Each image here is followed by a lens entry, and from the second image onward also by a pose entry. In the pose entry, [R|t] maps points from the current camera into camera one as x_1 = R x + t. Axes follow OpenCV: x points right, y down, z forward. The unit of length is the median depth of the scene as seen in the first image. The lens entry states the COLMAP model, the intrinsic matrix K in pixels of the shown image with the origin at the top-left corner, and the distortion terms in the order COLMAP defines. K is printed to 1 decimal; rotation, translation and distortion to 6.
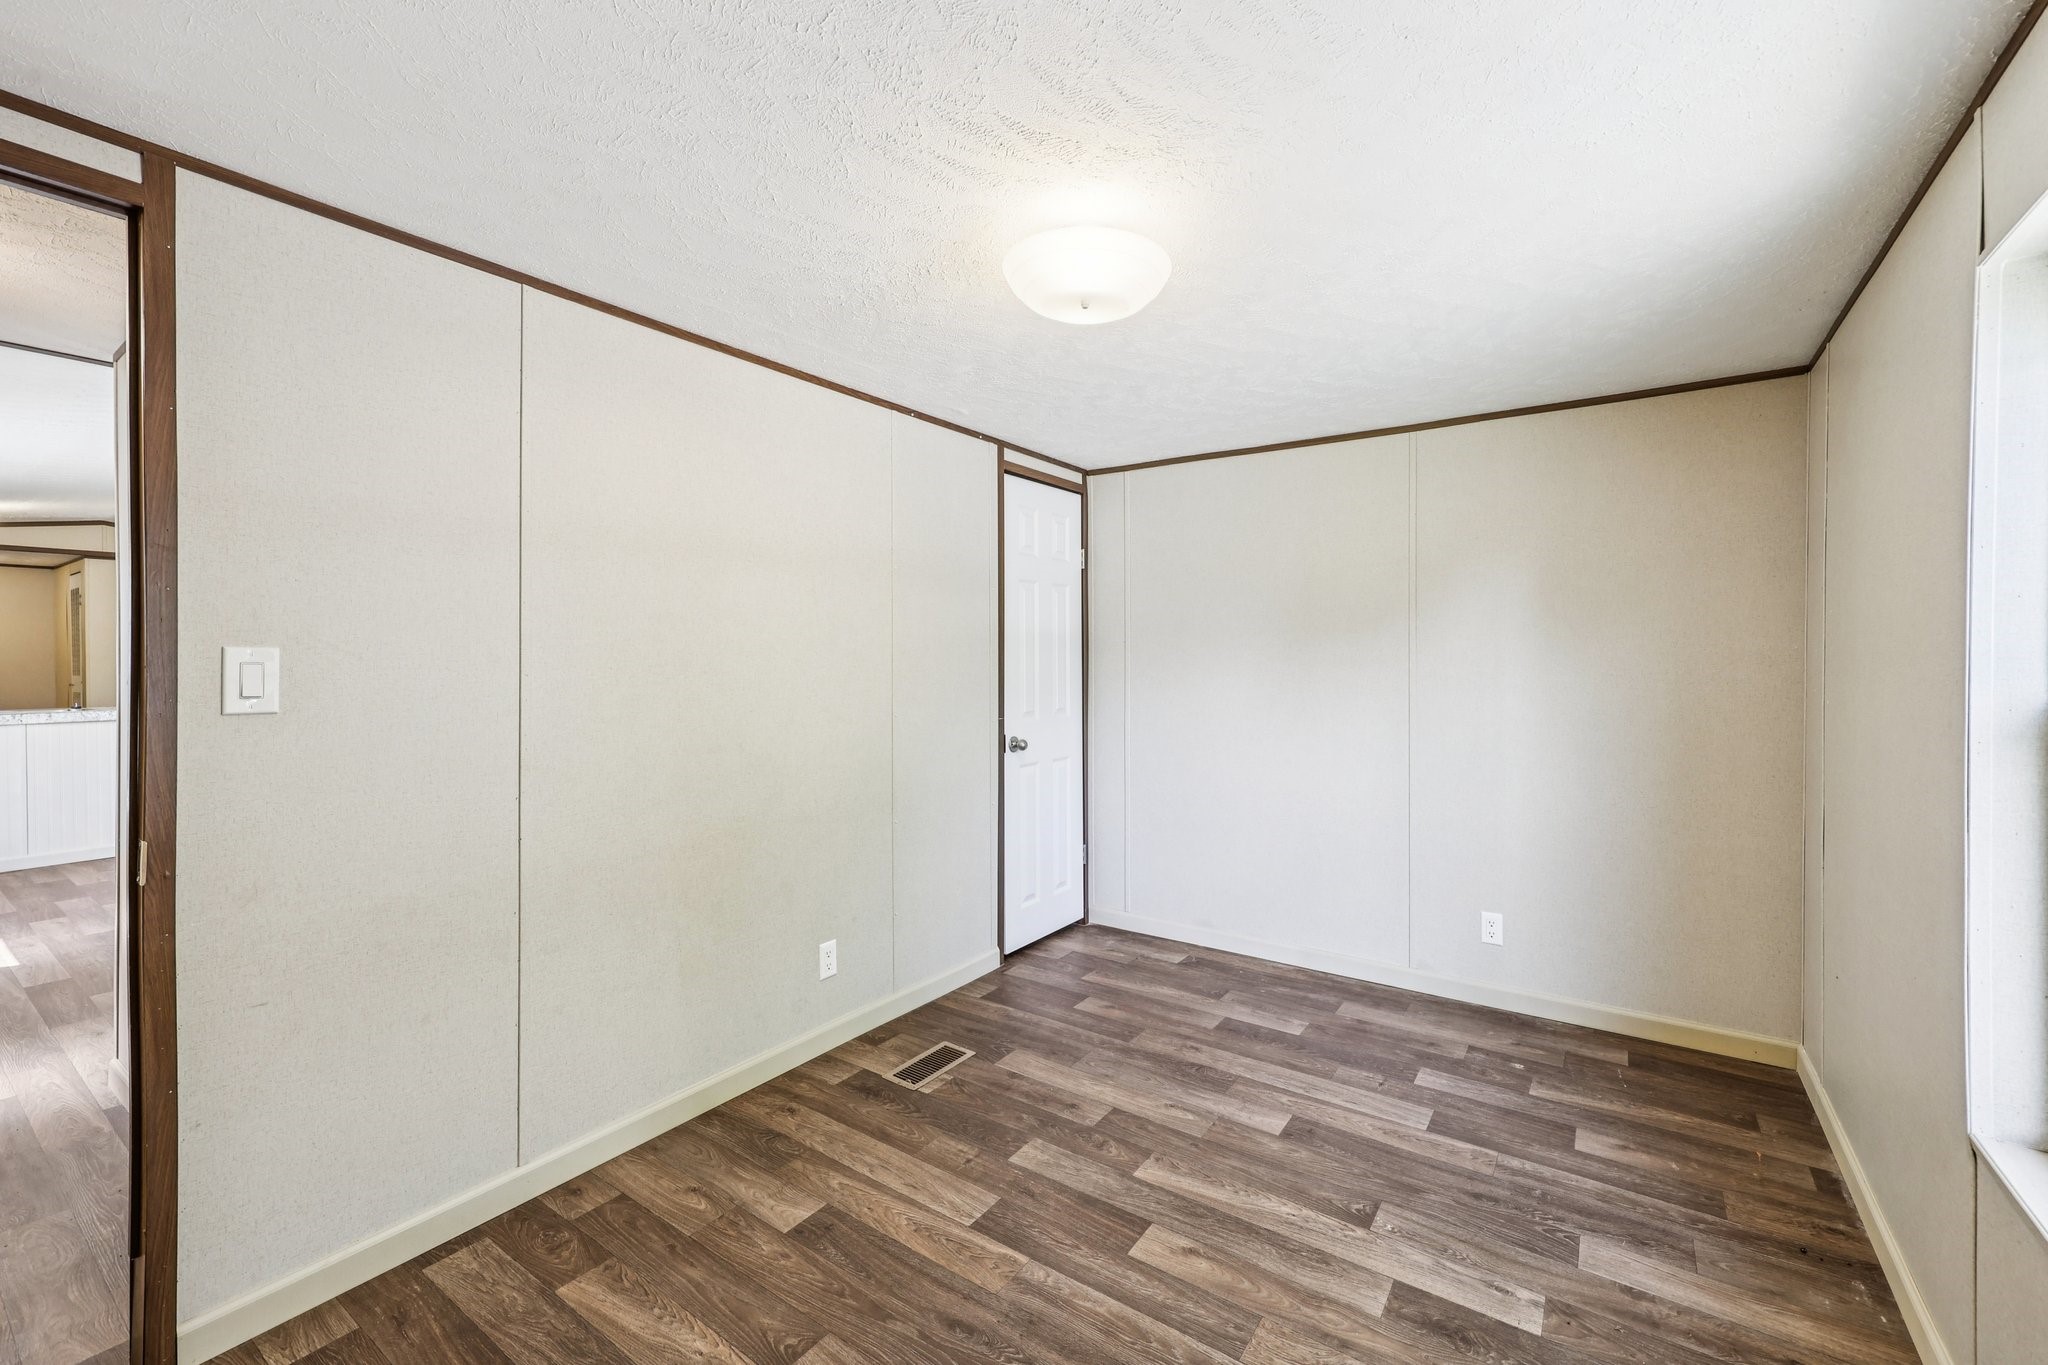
lens RADIAL K [[853.9, 0, 1034.8], [0, 853.9, 649.0], [0, 0, 1]] dist [0.007594, -0.001580]
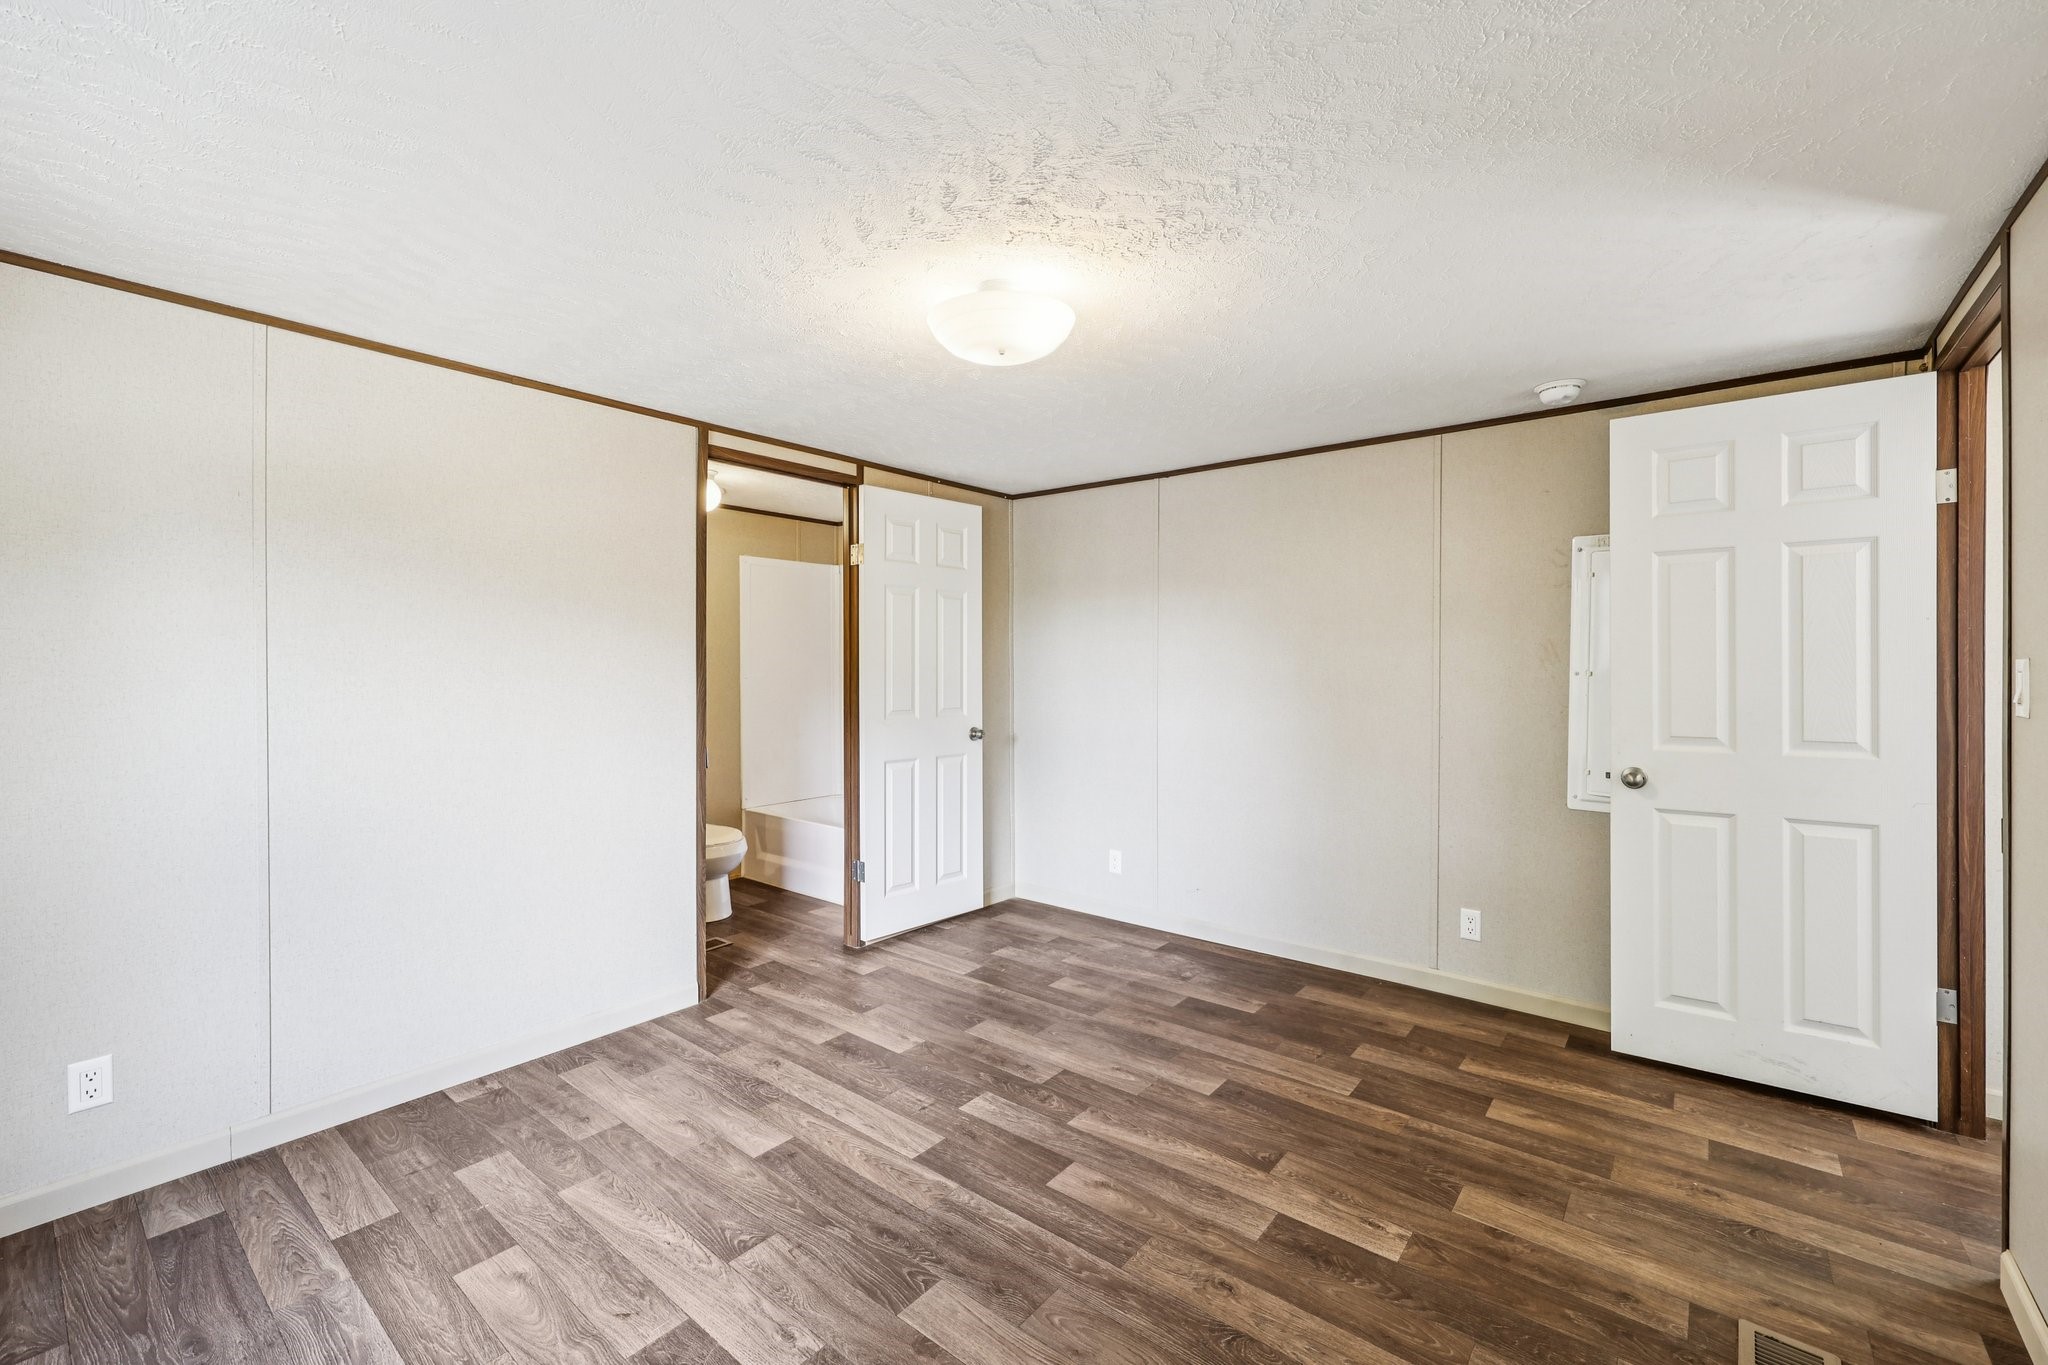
lens RADIAL K [[852.3, 0, 1030.7], [0, 852.3, 661.3], [0, 0, 1]] dist [0.007977, -0.001151]
pose [[0.997497, -0.004831, -0.070547, 0.161165], [0.005307, 0.999964, 0.006562, 0.004962], [0.070513, -0.006920, 0.997487, -0.118018]]
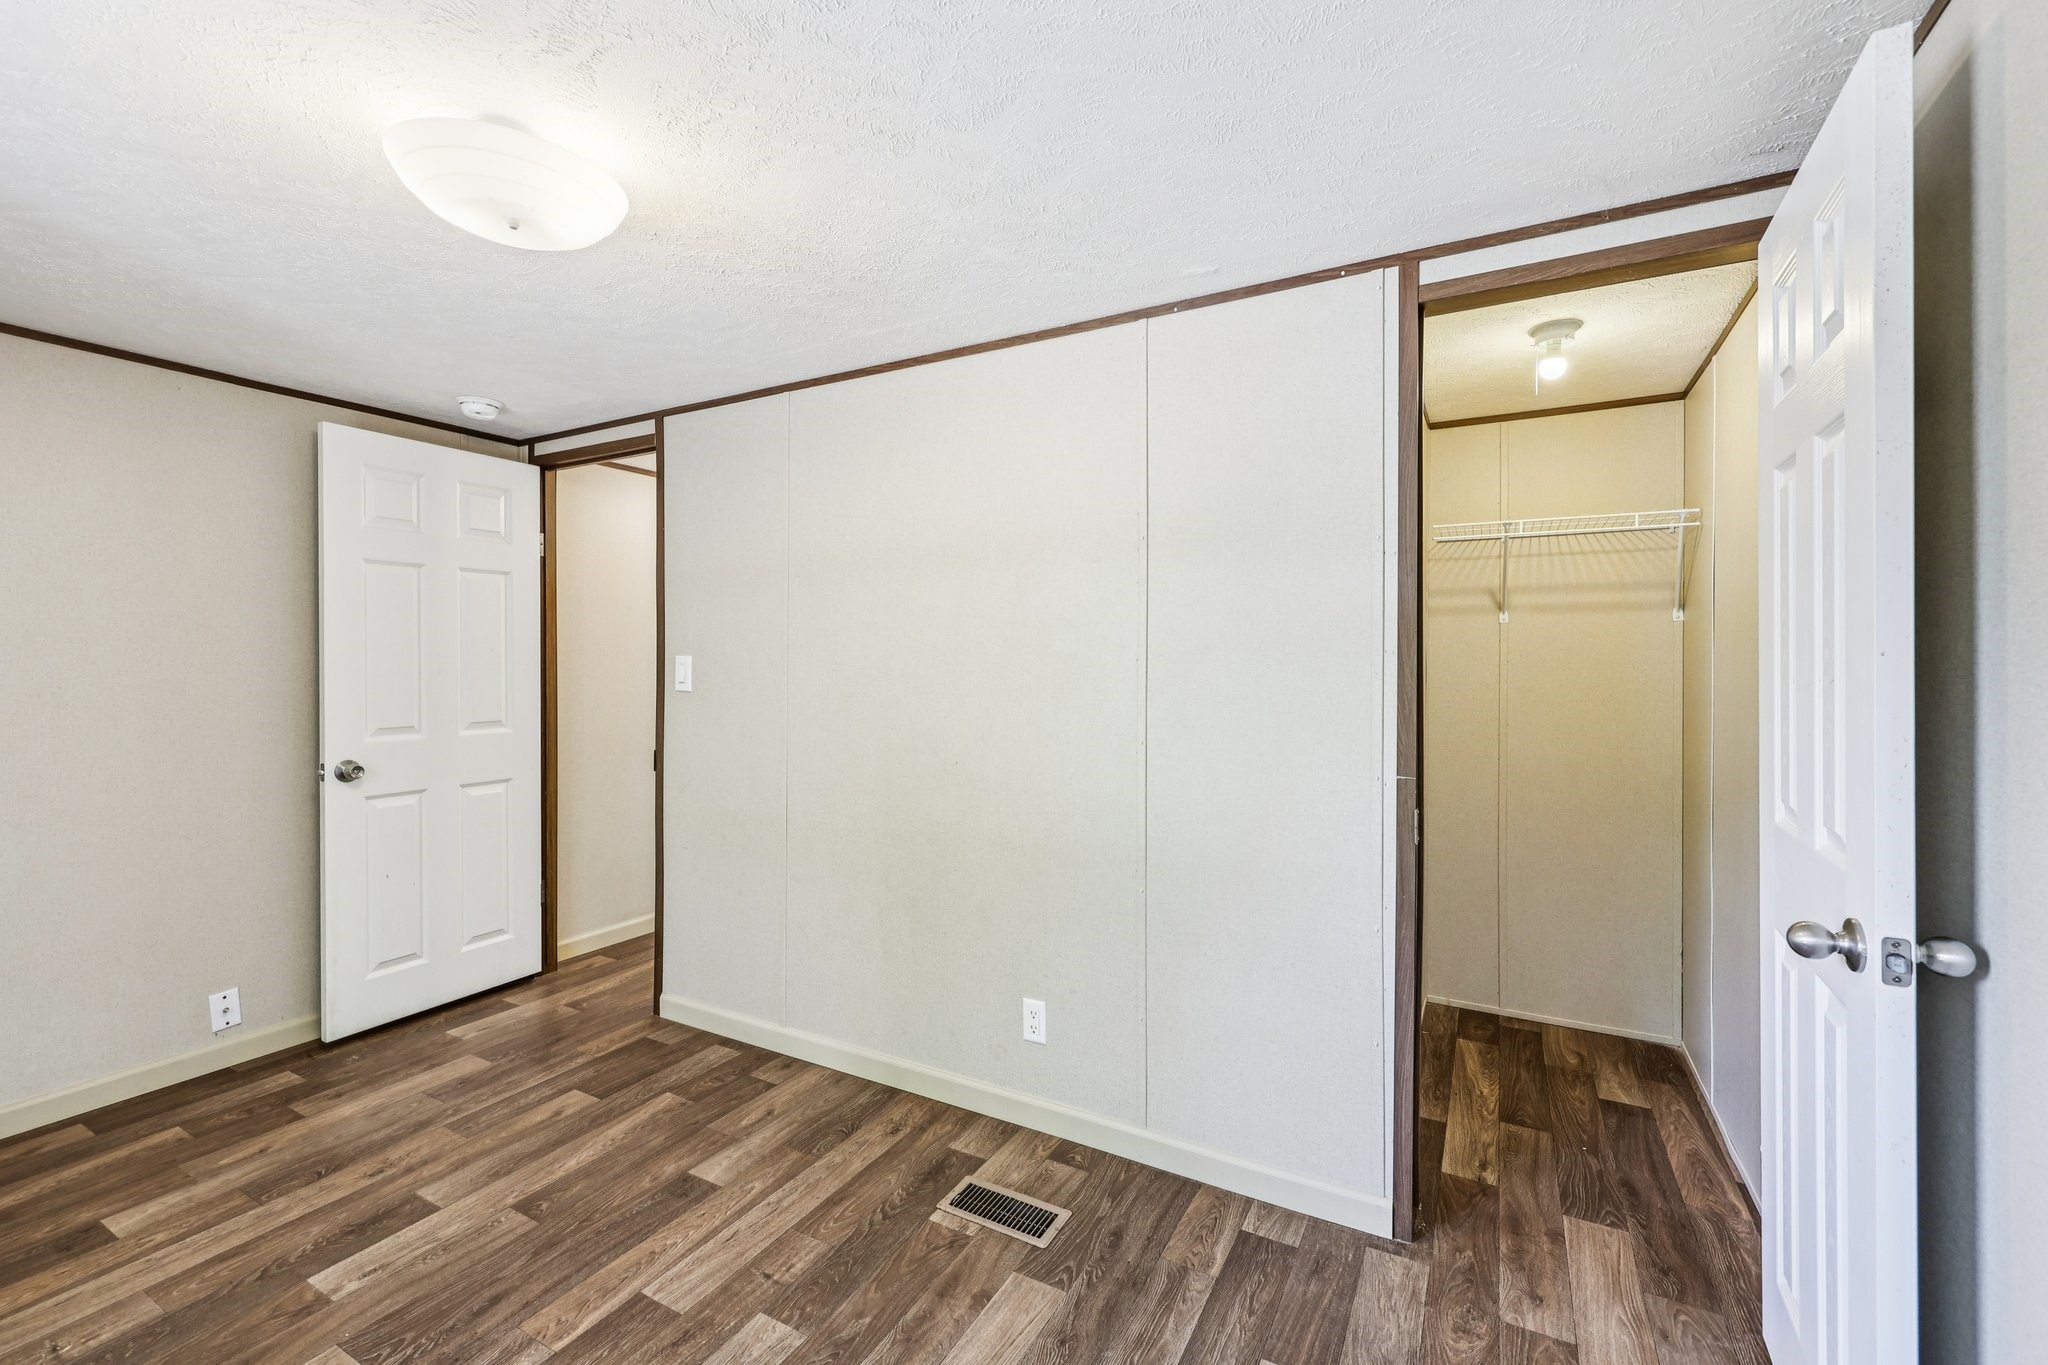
lens RADIAL K [[852.3, 0, 1024.1], [0, 852.3, 664.3], [0, 0, 1]] dist [0.007977, -0.001151]
pose [[0.100512, 0.004238, -0.994927, 0.845539], [0.006570, 0.999966, 0.004923, 0.010705], [0.994914, -0.007031, 0.100481, 1.295694]]
